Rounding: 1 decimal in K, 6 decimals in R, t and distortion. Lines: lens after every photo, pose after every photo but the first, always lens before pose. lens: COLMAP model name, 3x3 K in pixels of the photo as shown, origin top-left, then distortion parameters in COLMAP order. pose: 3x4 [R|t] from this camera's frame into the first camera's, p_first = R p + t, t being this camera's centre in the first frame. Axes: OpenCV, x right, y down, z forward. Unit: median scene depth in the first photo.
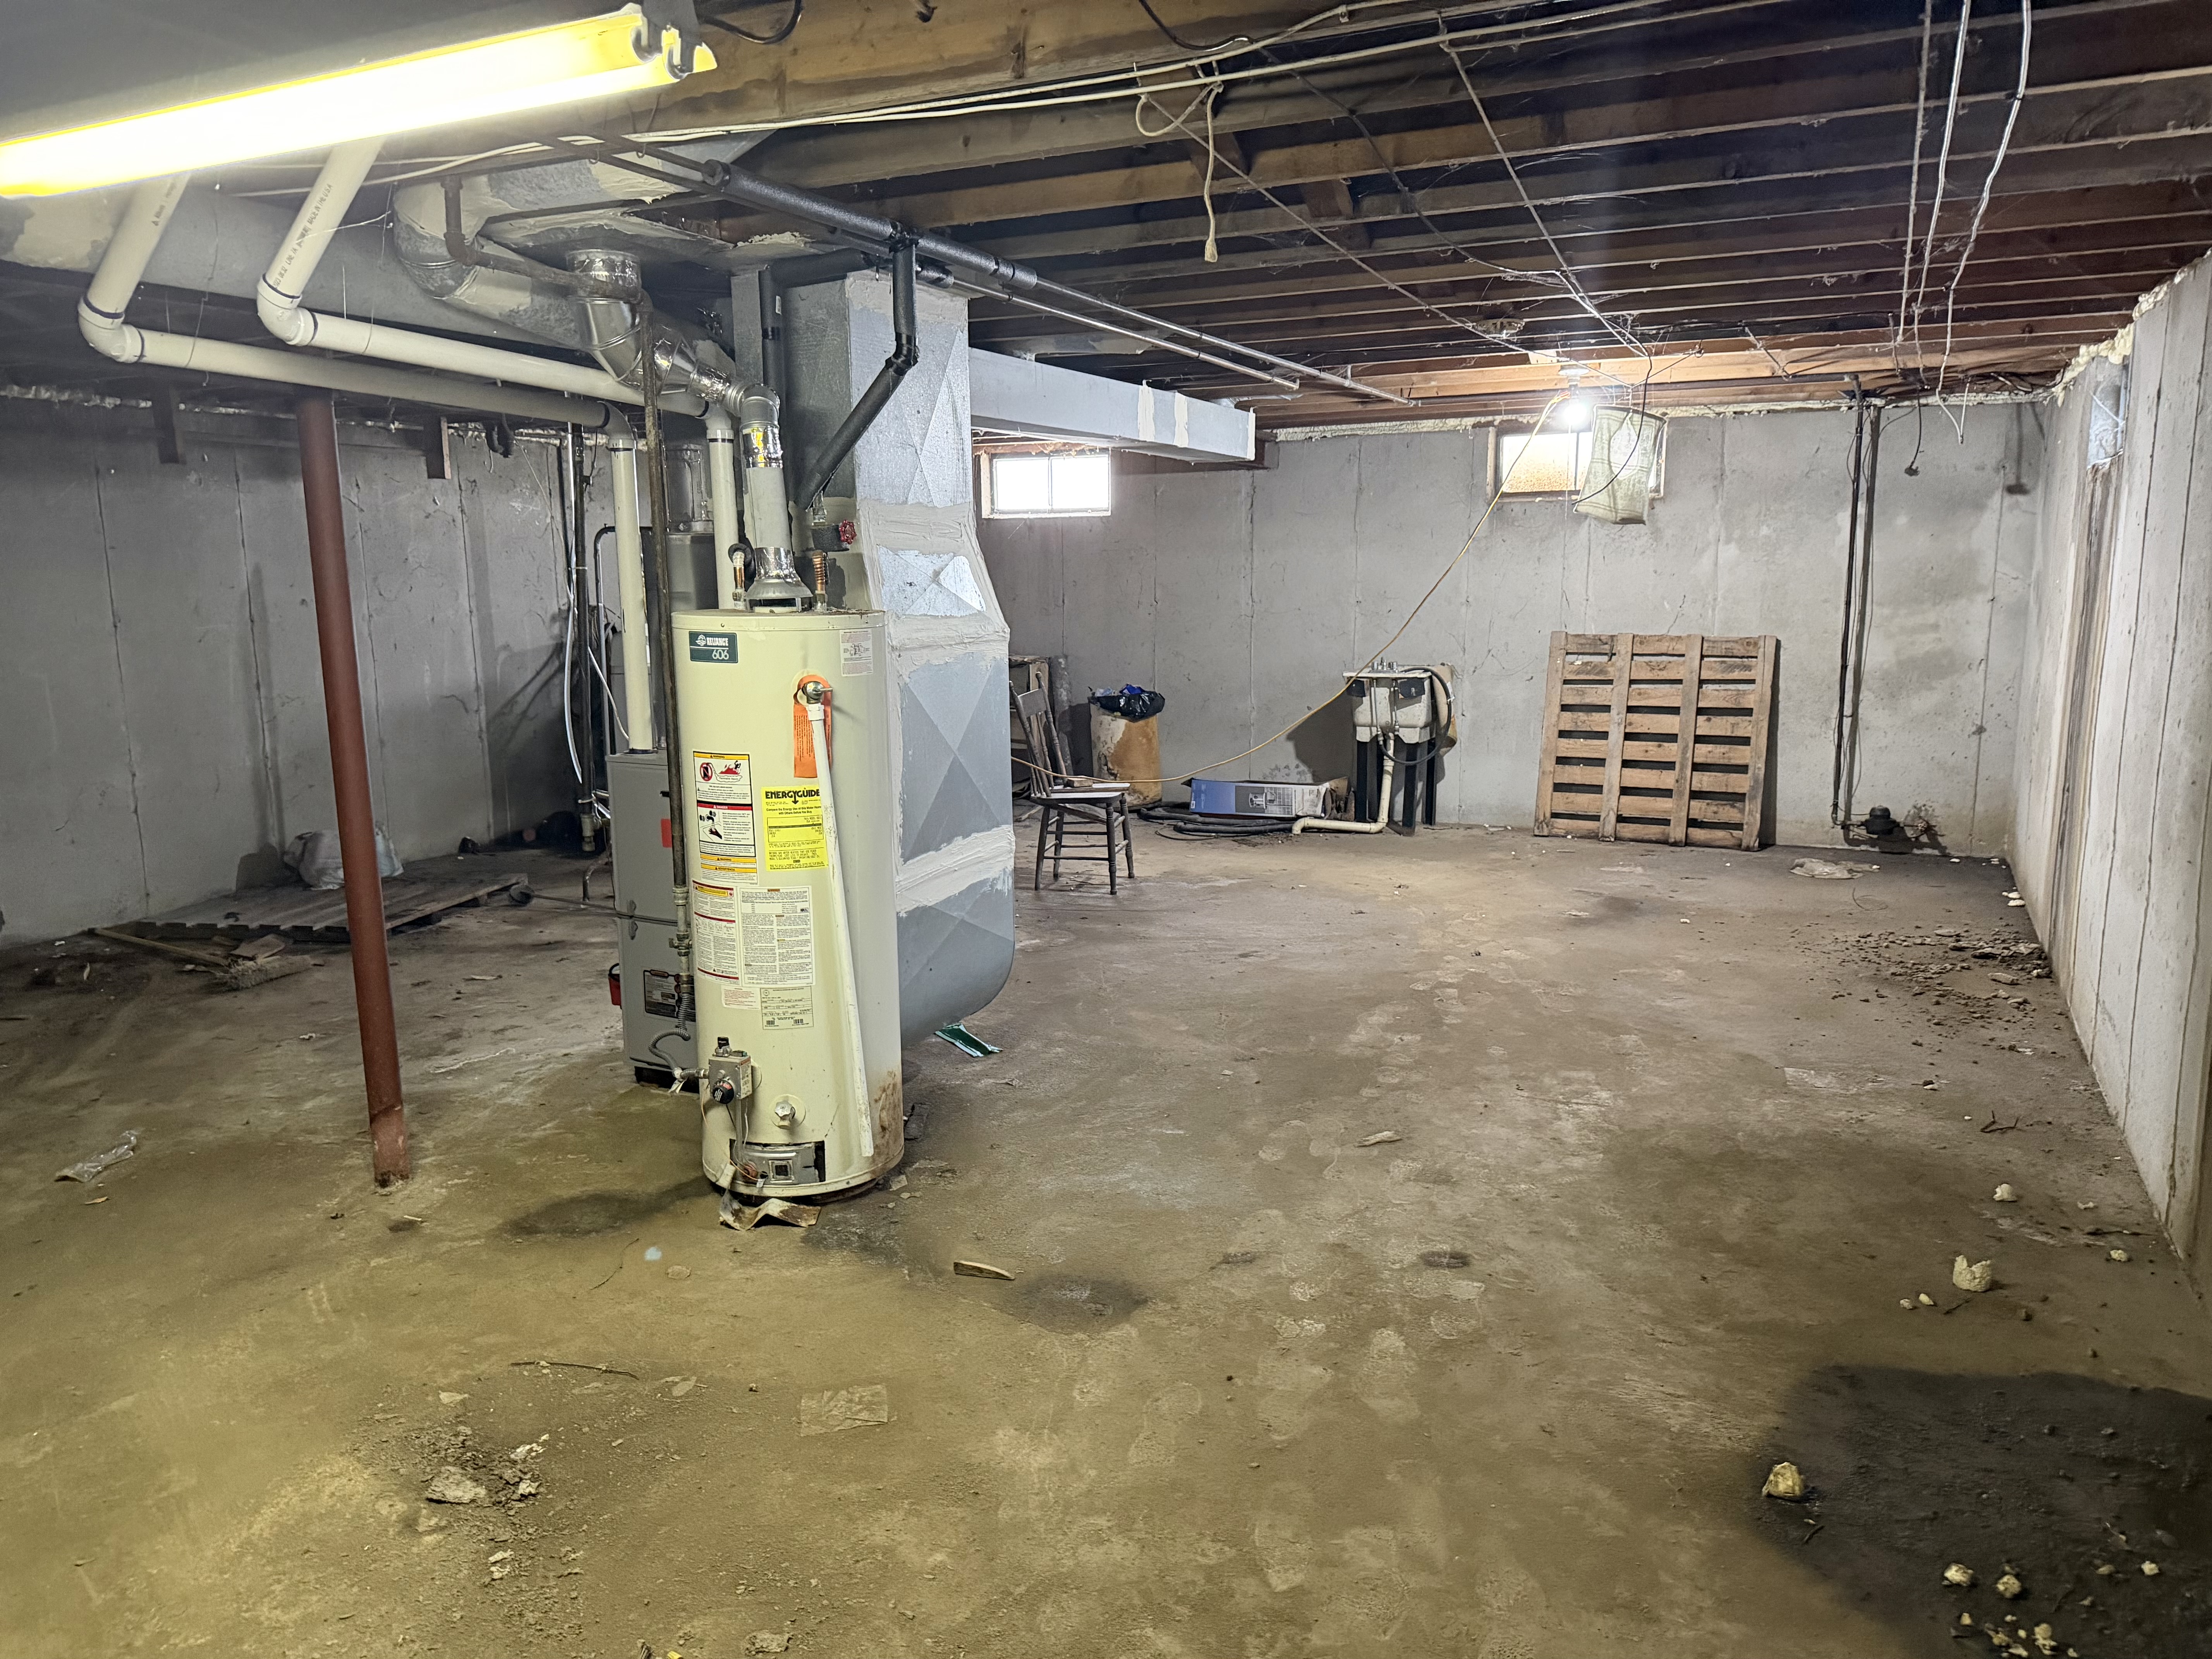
lens RADIAL K [[1563.3, 0, 1125.4], [0, 1563.3, 839.4], [0, 0, 1]] dist [0.040912, -0.023370]
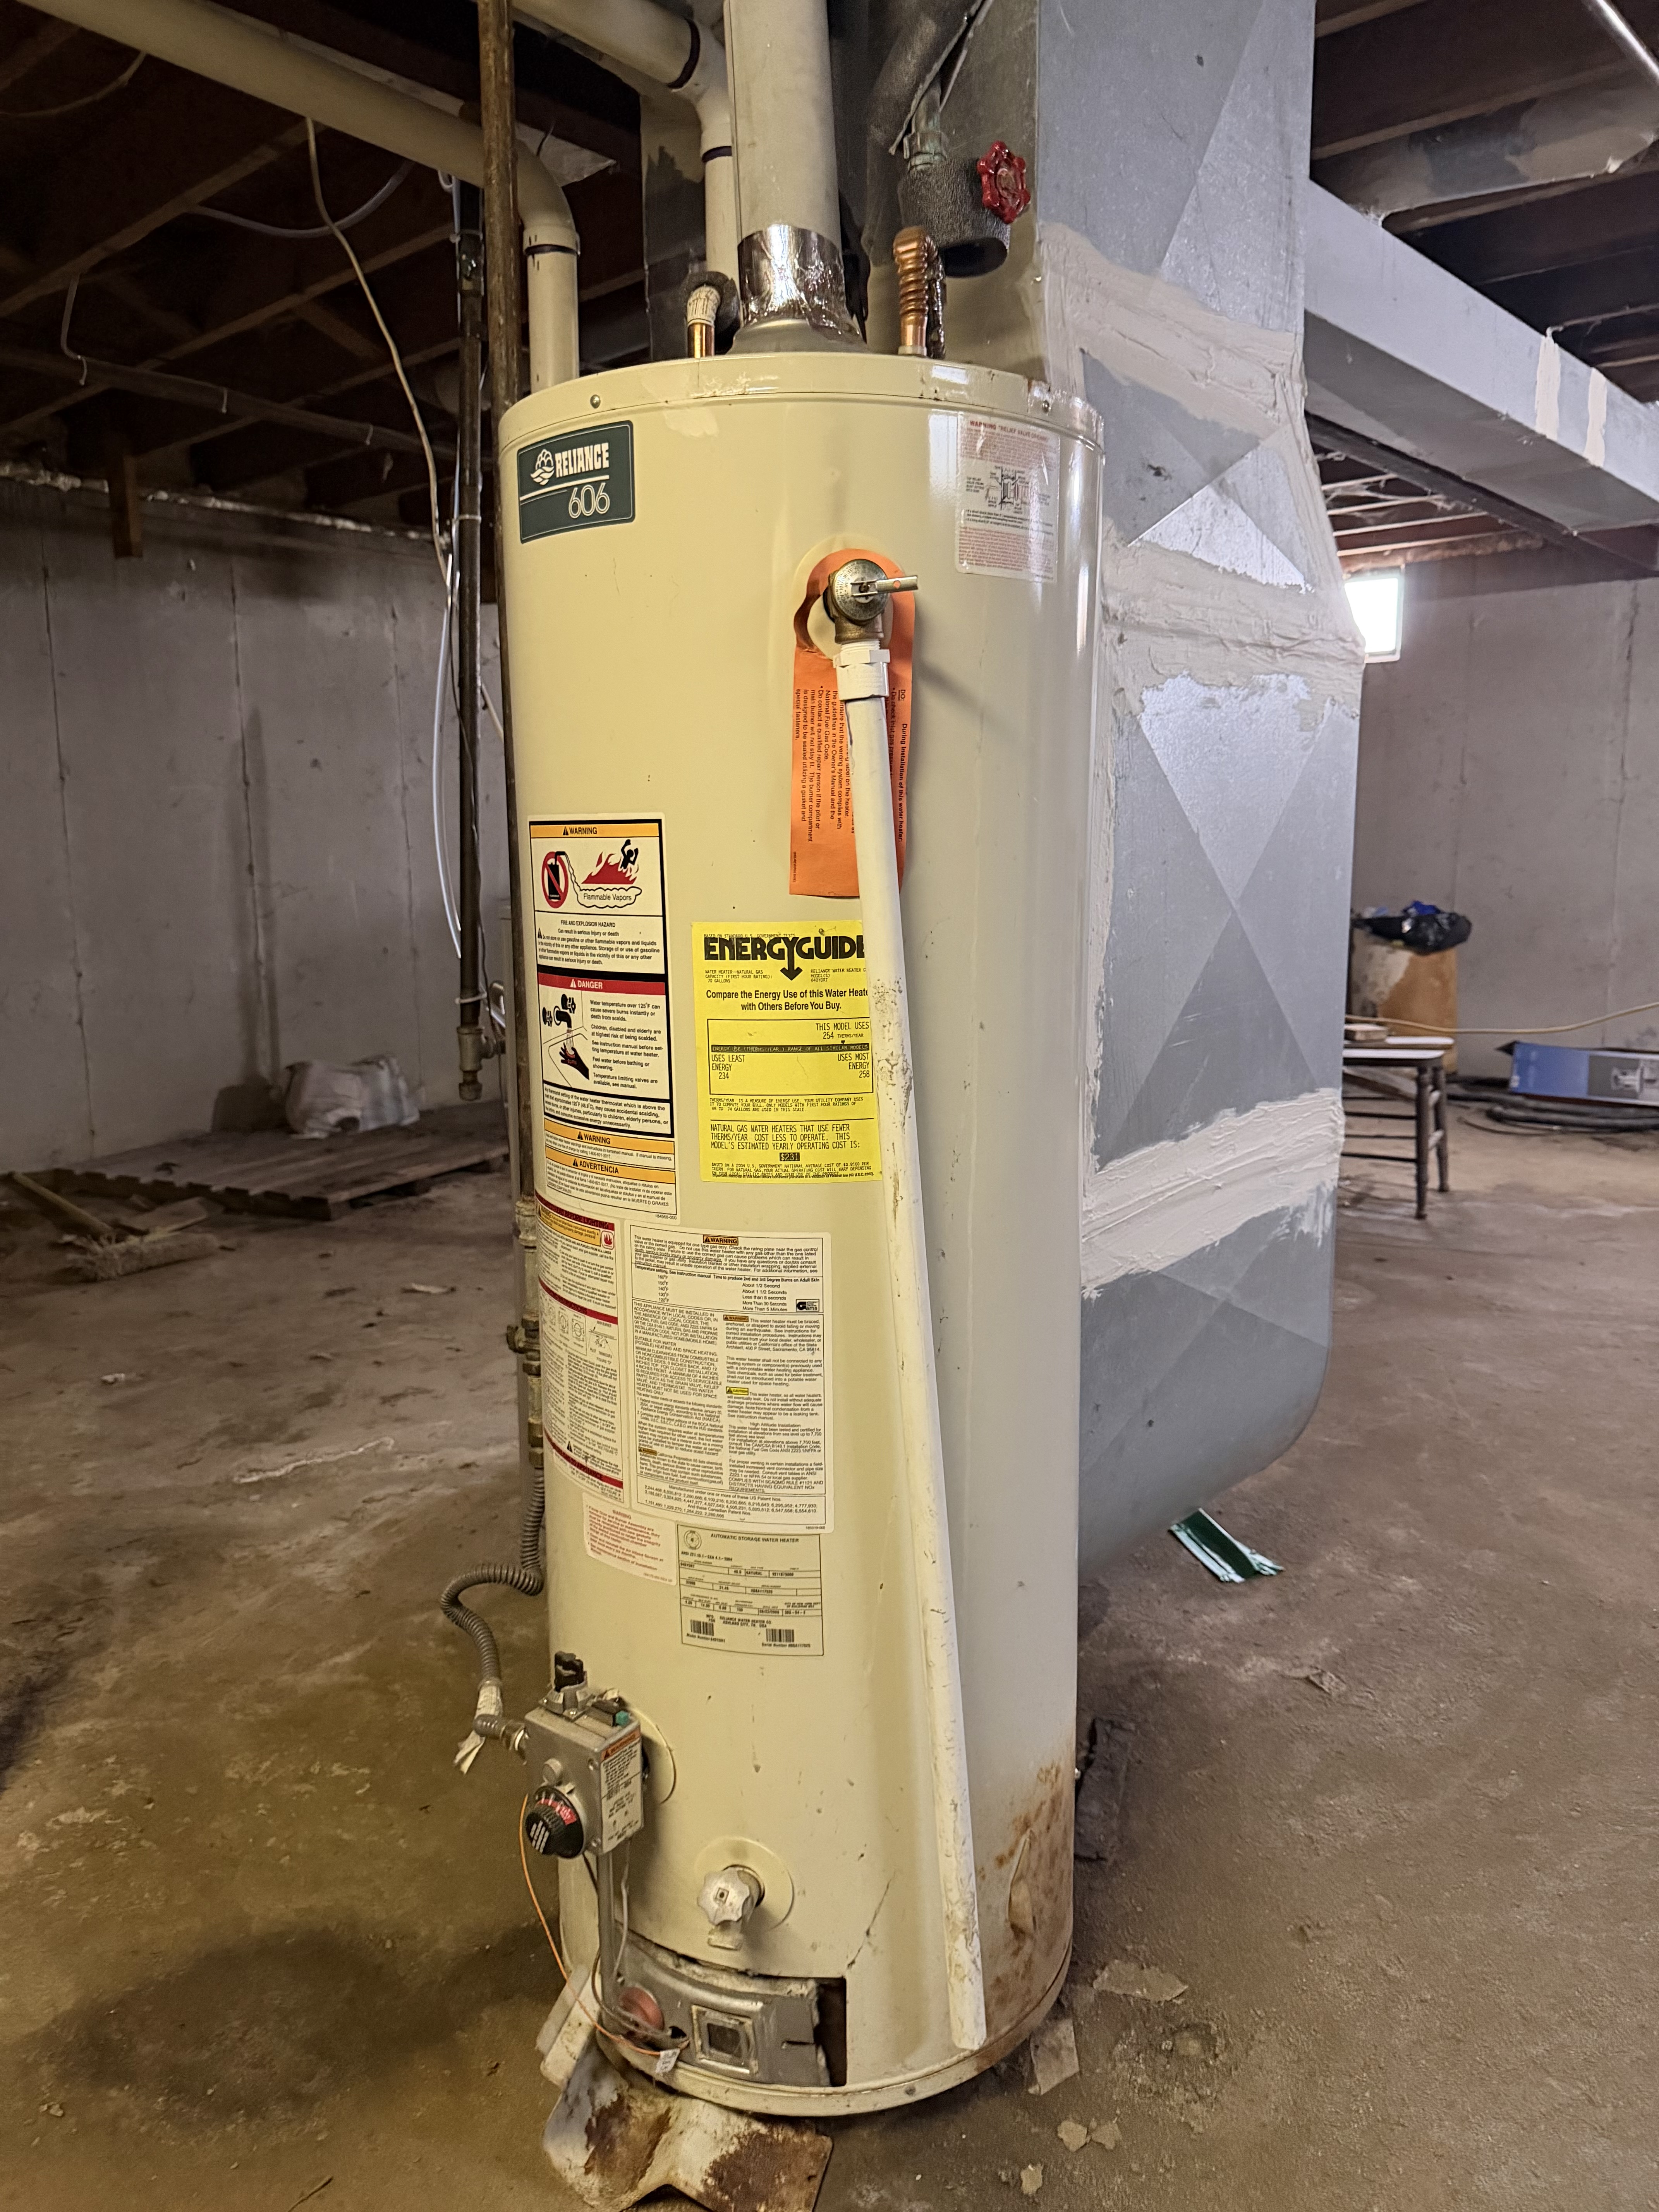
lens RADIAL K [[1563.3, 0, 839.4], [0, 1563.3, 1081.7], [0, 0, 1]] dist [0.040912, -0.023370]
pose [[0.959106, 0.046248, -0.279243, -0.083479], [-0.051658, 0.998592, -0.012041, 0.001292], [0.278293, 0.025974, 0.960145, 0.522217]]
